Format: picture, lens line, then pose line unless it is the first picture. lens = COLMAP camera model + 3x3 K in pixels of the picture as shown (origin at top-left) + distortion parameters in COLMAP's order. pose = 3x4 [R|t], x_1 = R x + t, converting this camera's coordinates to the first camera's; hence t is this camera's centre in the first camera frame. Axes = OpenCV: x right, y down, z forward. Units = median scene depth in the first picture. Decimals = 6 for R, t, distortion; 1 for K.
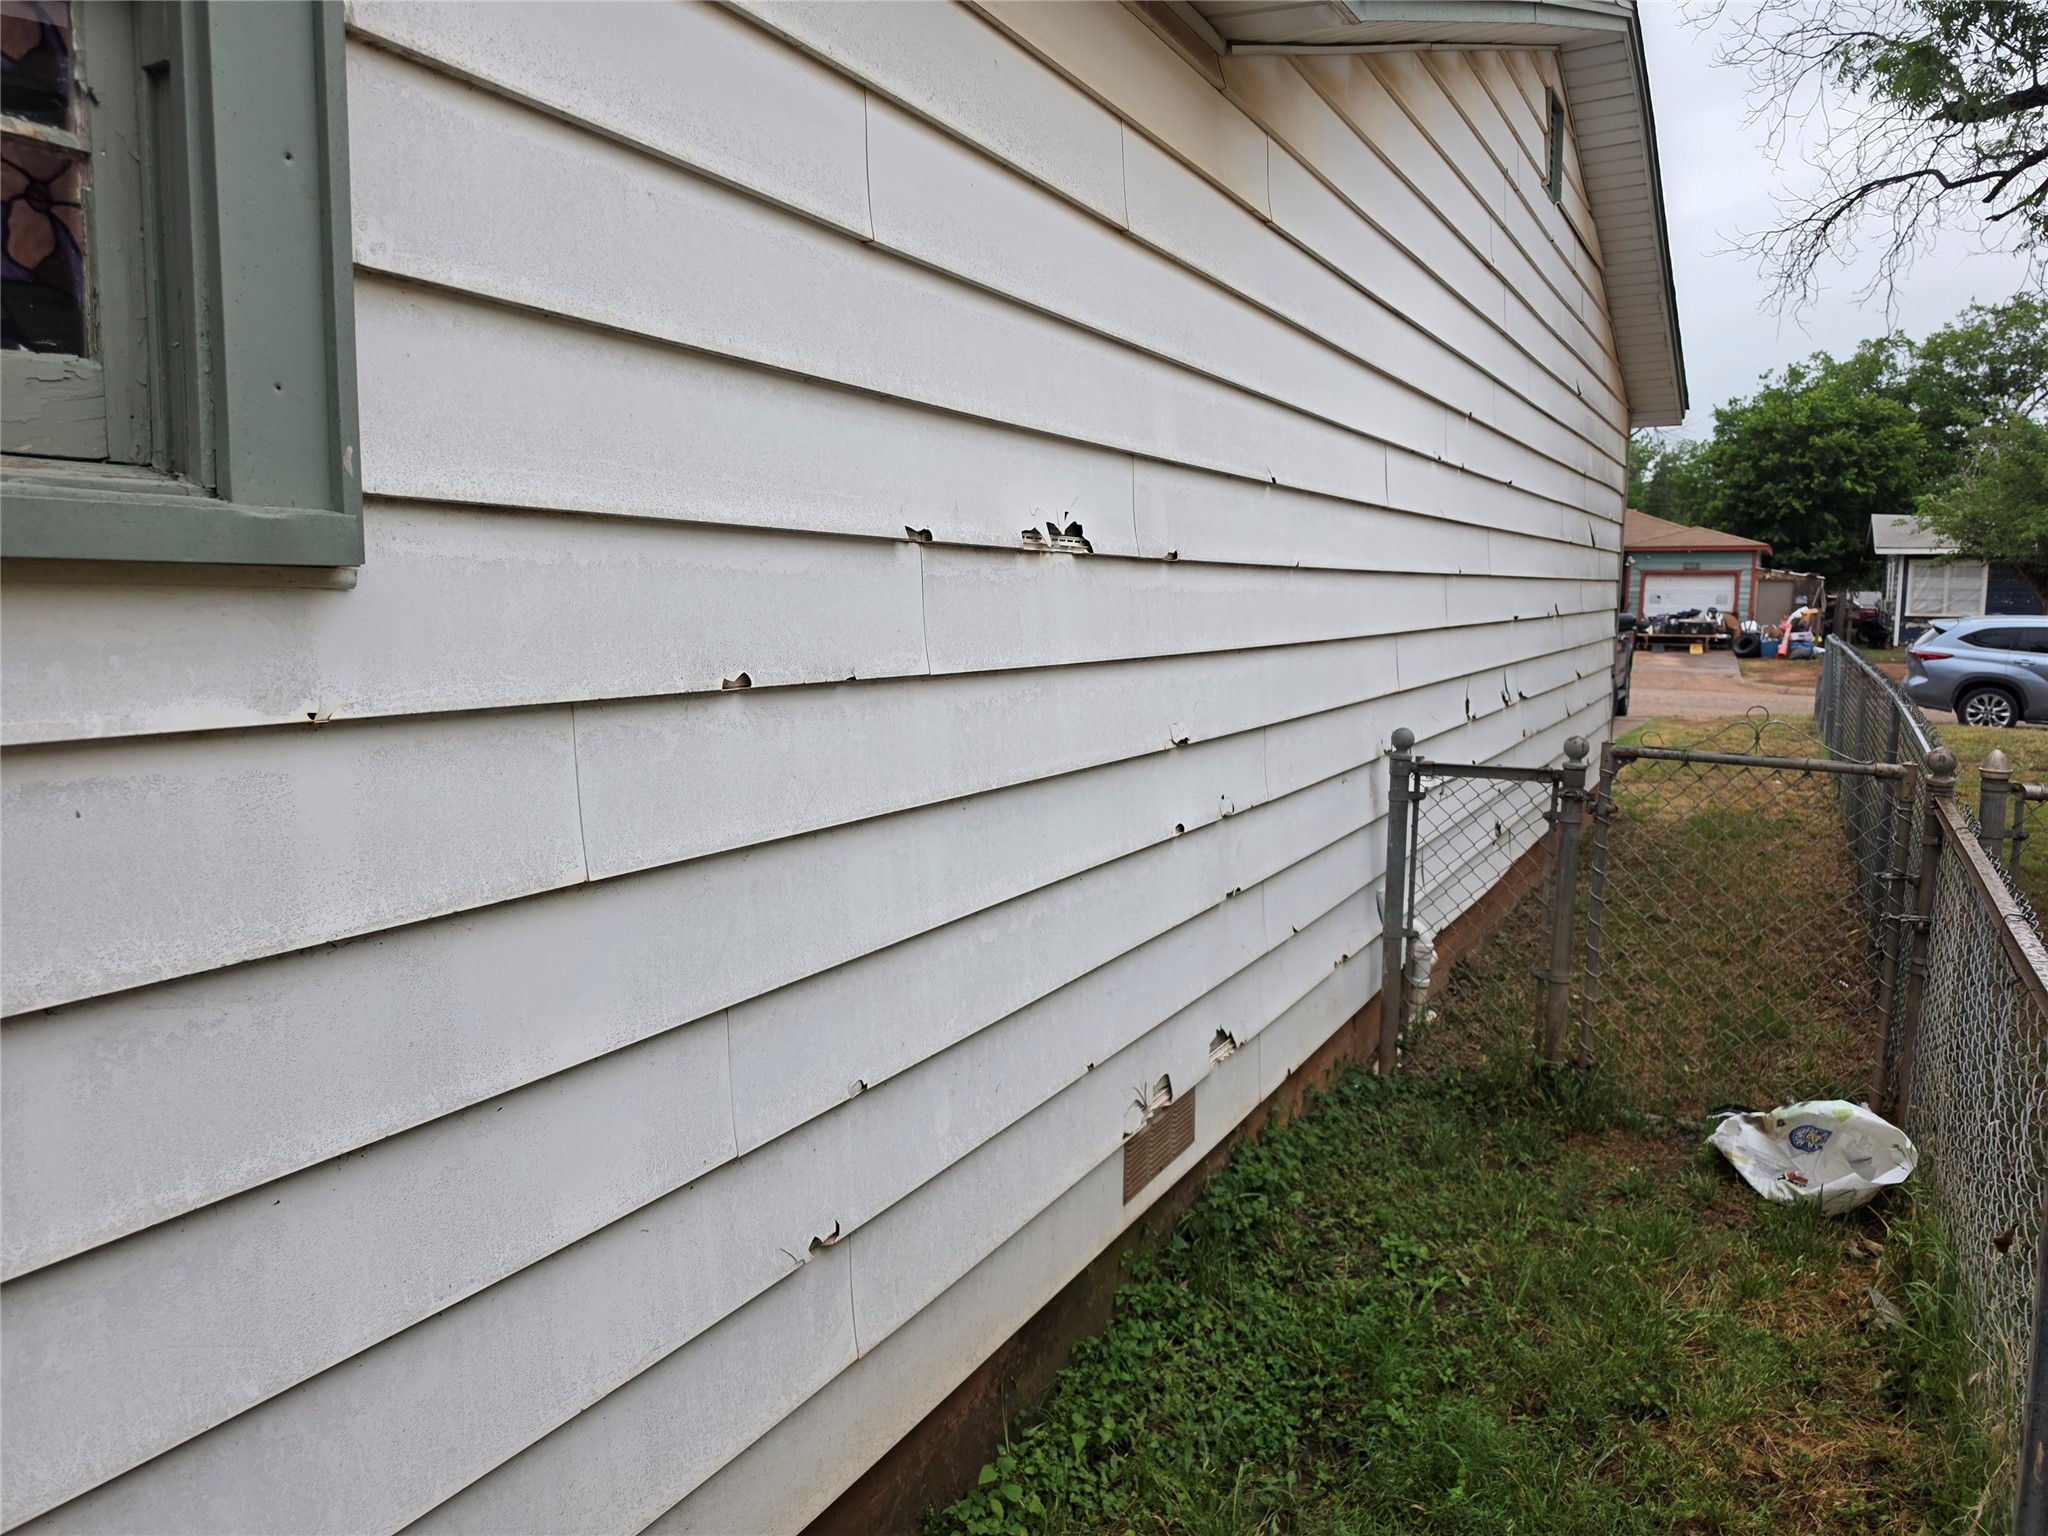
lens RADIAL K [[1411.5, 0, 1042.1], [0, 1411.5, 765.6], [0, 0, 1]] dist [-0.004798, -0.009518]
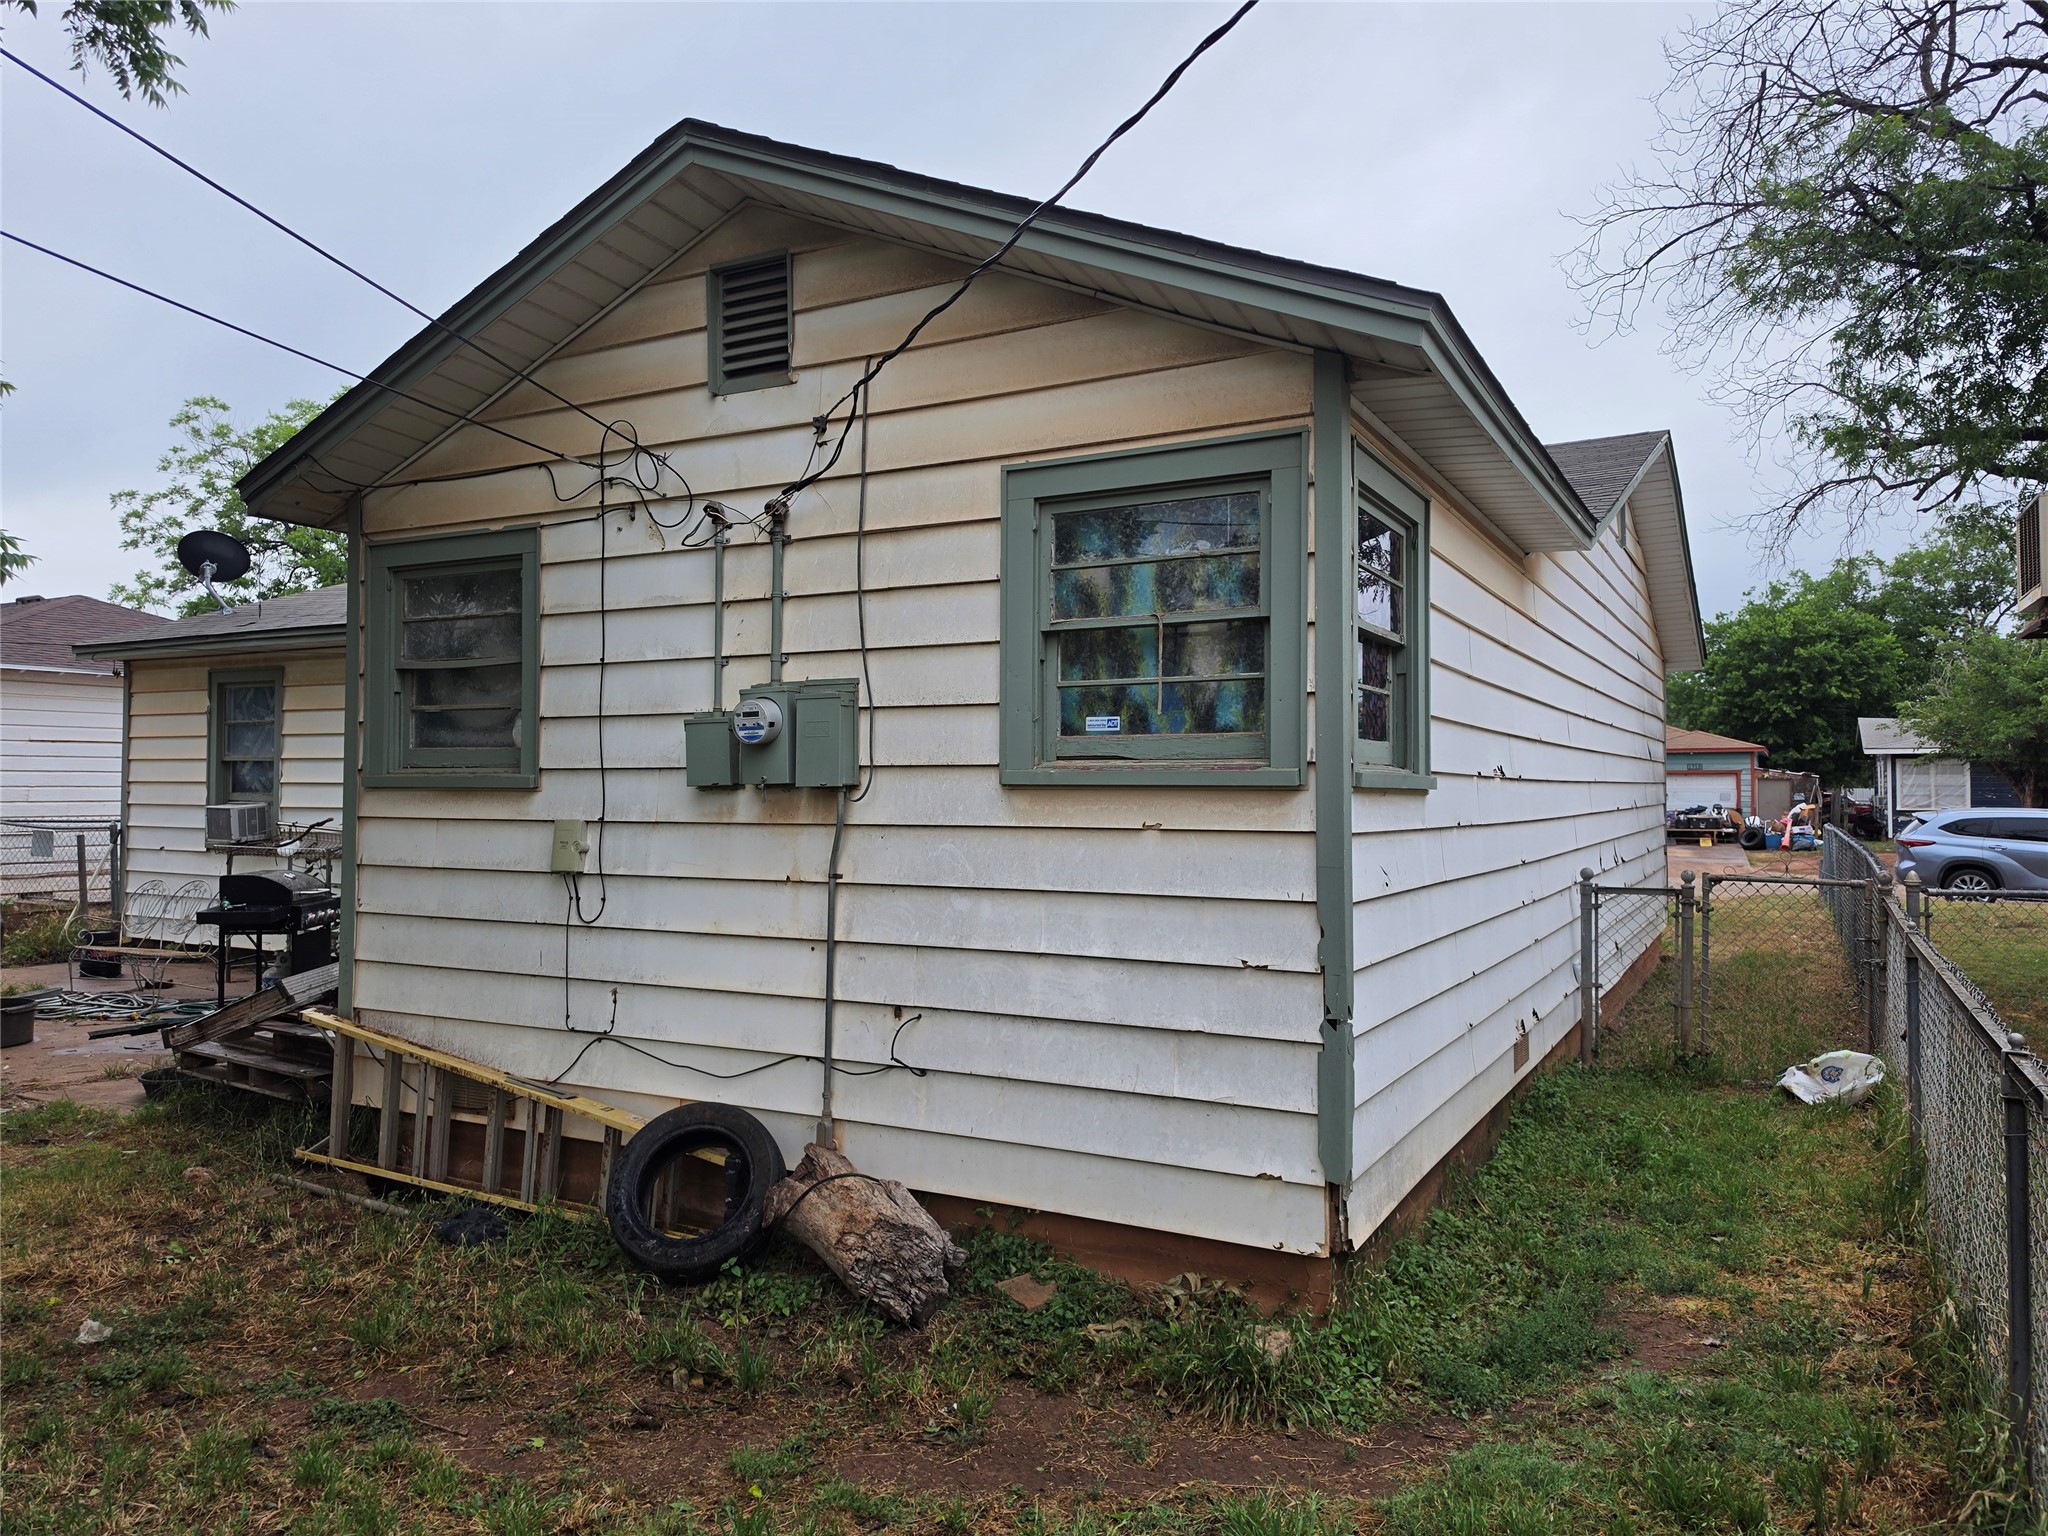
lens RADIAL K [[1411.5, 0, 1004.9], [0, 1411.5, 769.3], [0, 0, 1]] dist [-0.004798, -0.009518]
pose [[0.999732, -0.009142, -0.021252, -0.050236], [0.006055, 0.989986, -0.141036, 0.011027], [0.022329, 0.140869, 0.989776, -0.091950]]
